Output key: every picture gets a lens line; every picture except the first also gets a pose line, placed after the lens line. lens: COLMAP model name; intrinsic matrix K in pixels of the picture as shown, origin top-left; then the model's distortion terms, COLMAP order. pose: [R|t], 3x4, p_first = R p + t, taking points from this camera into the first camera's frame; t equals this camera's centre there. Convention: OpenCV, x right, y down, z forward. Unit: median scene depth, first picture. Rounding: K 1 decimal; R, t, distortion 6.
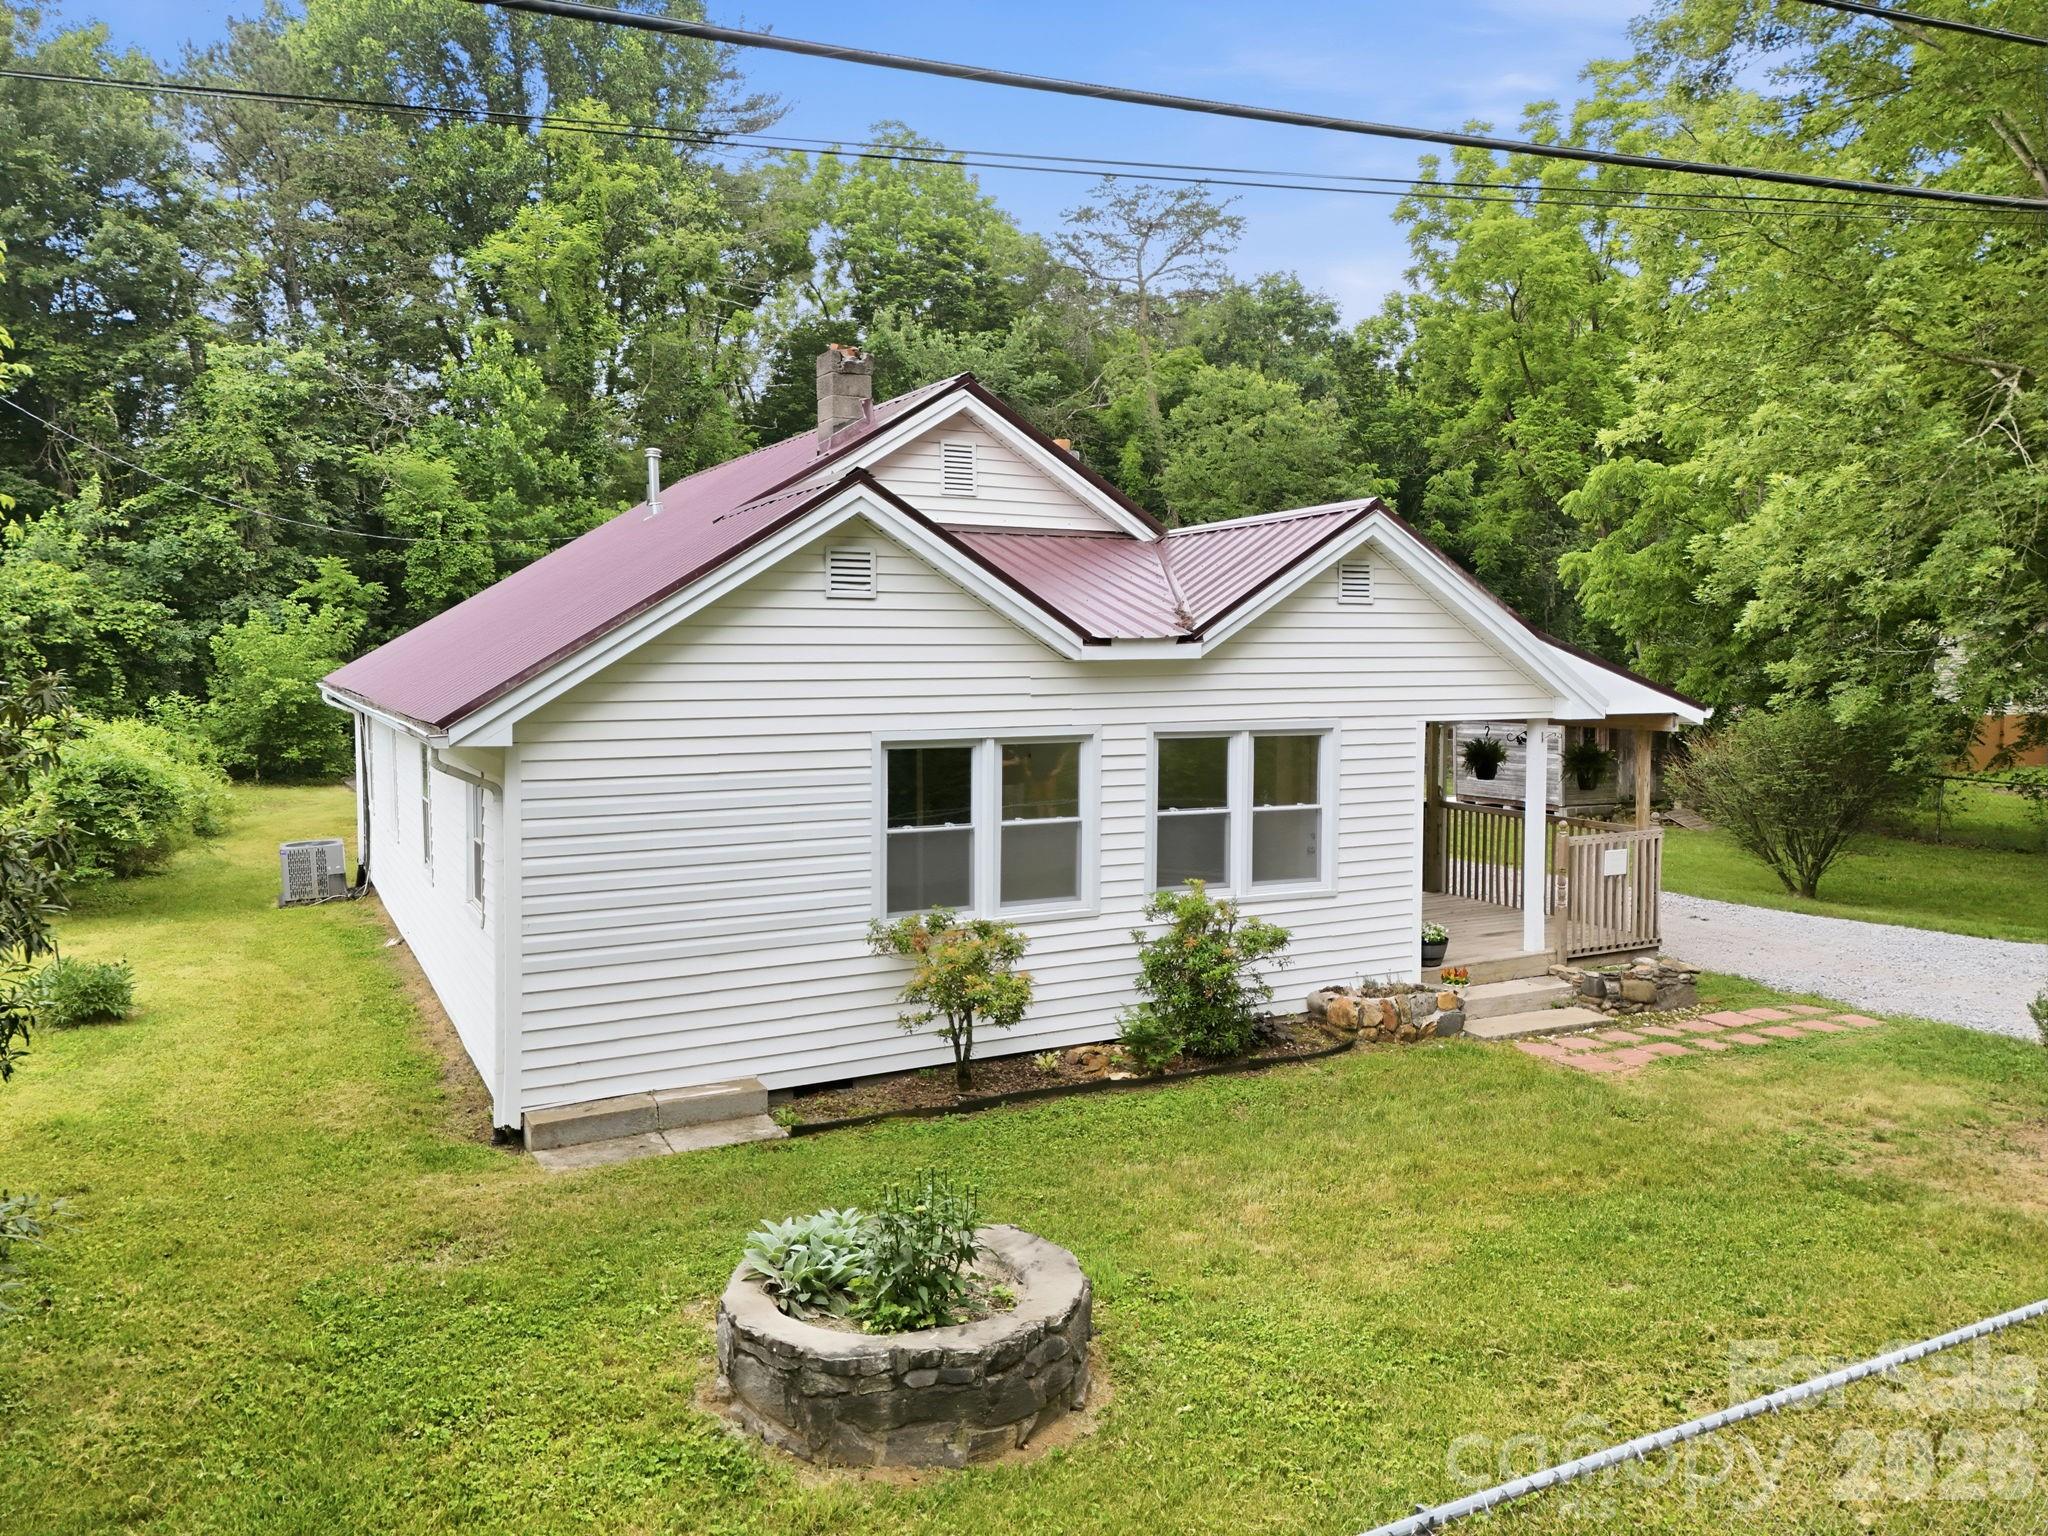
lens RADIAL K [[1494.6, 0, 1017.9], [0, 1494.6, 759.2], [0, 0, 1]] dist [0.081689, -0.072384]
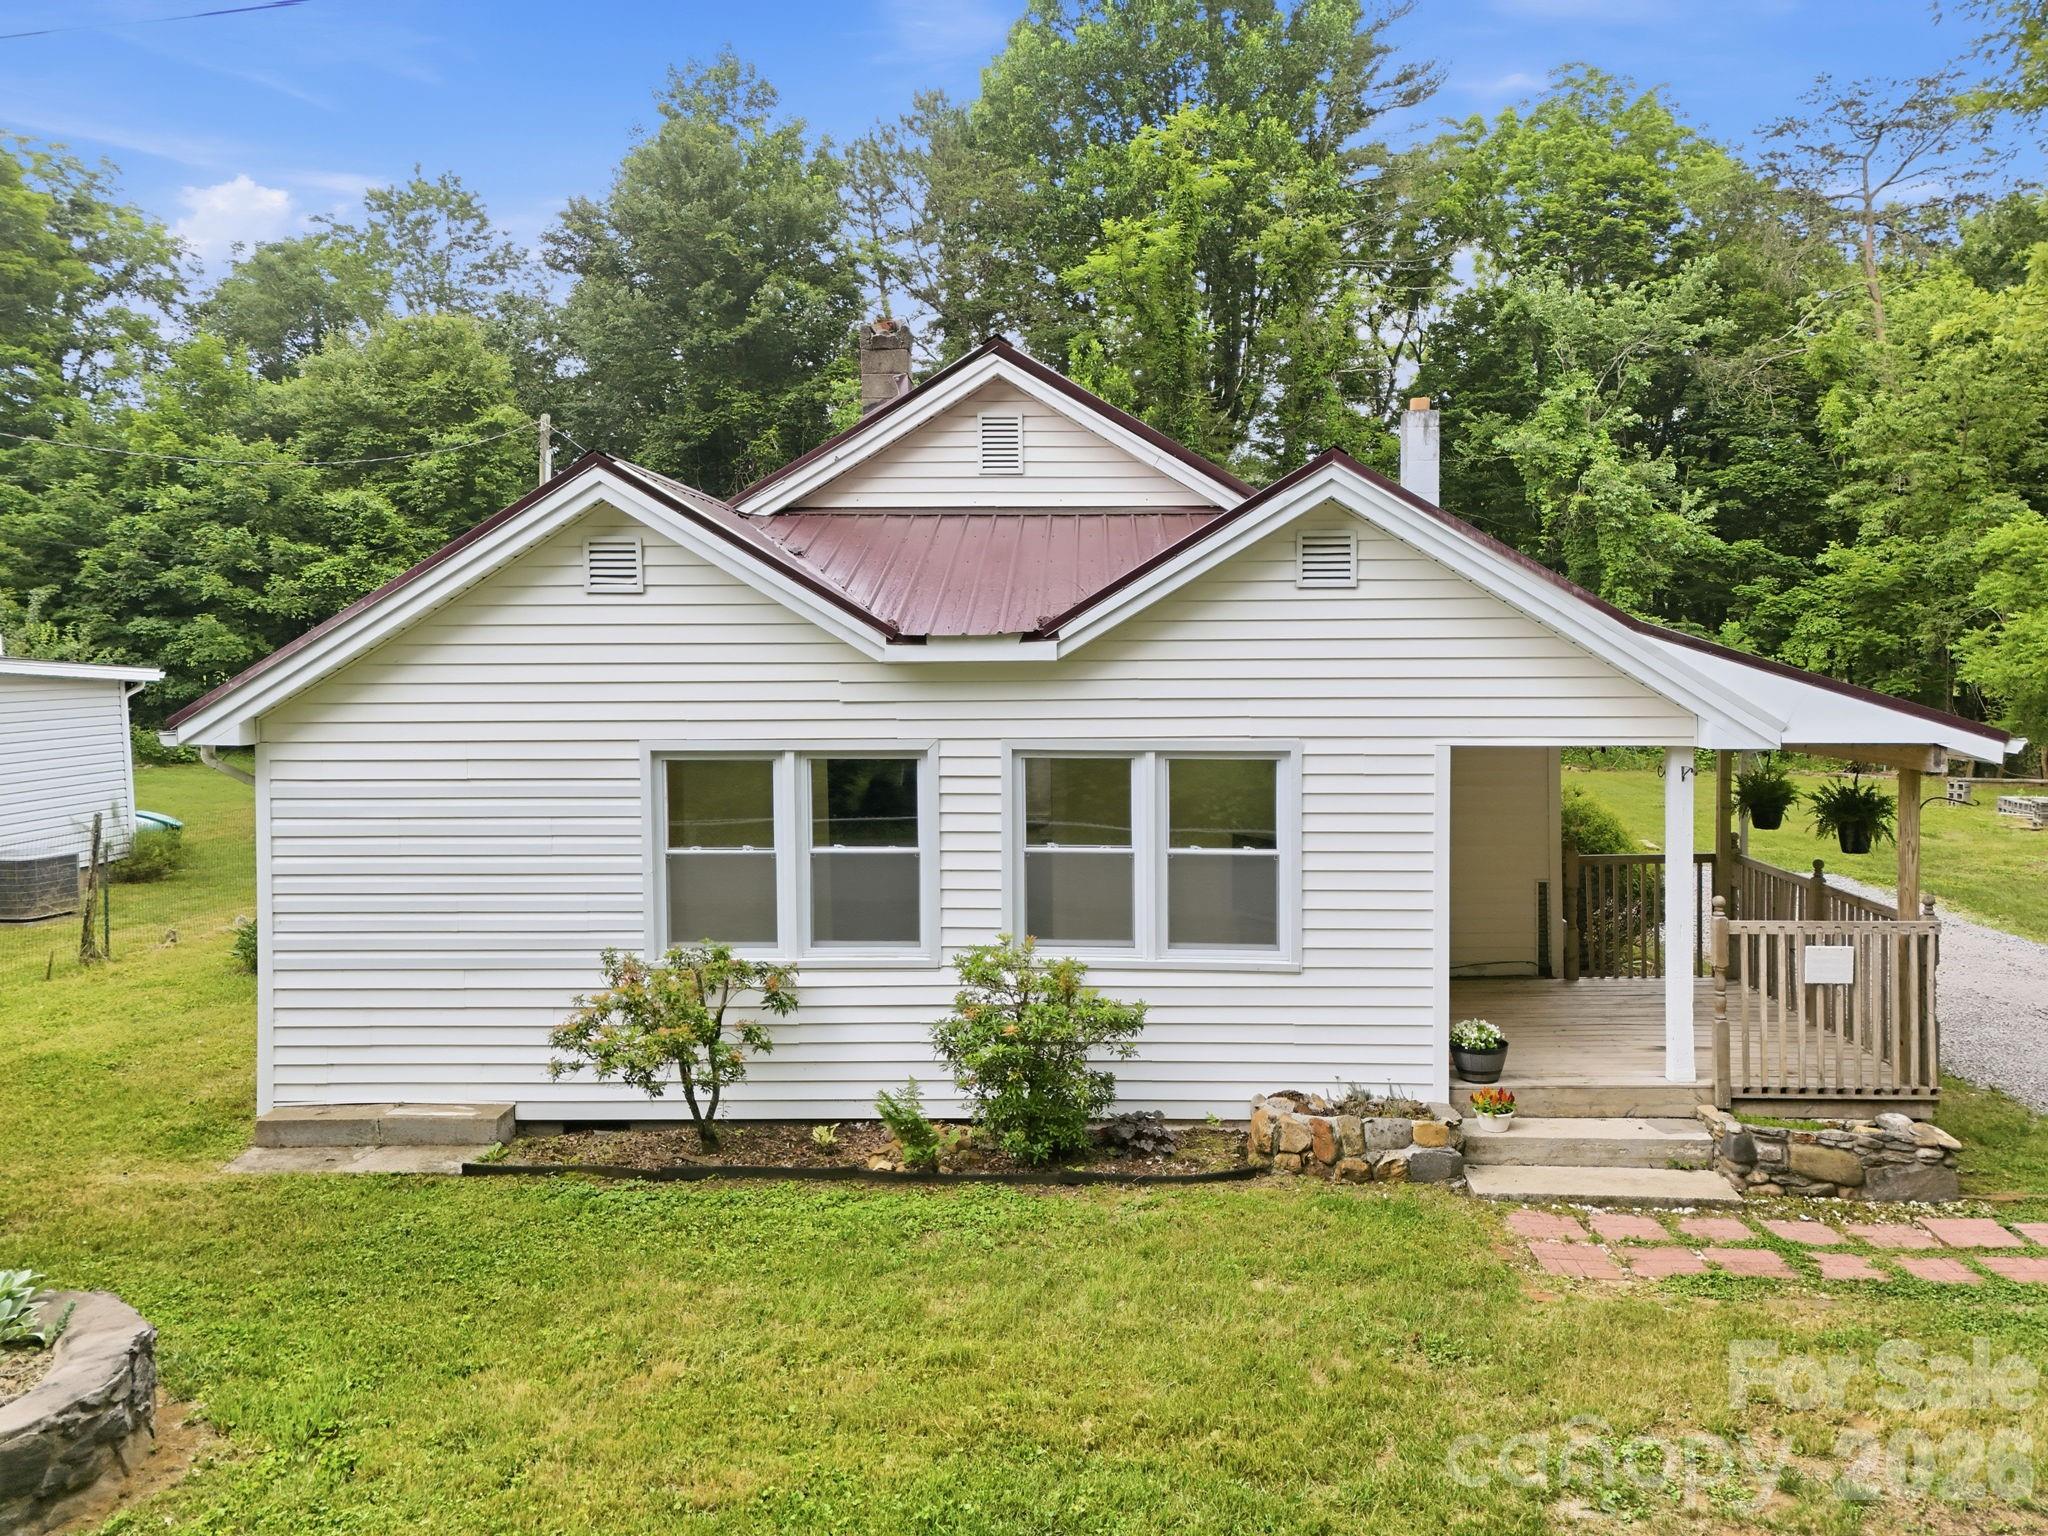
lens RADIAL K [[1496.0, 0, 1023.6], [0, 1496.0, 731.2], [0, 0, 1]] dist [0.073935, -0.066089]
pose [[0.872001, 0.025117, -0.488860, 0.302751], [-0.032265, 0.999460, -0.006201, -0.014102], [0.488440, 0.021180, 0.872340, 0.175861]]
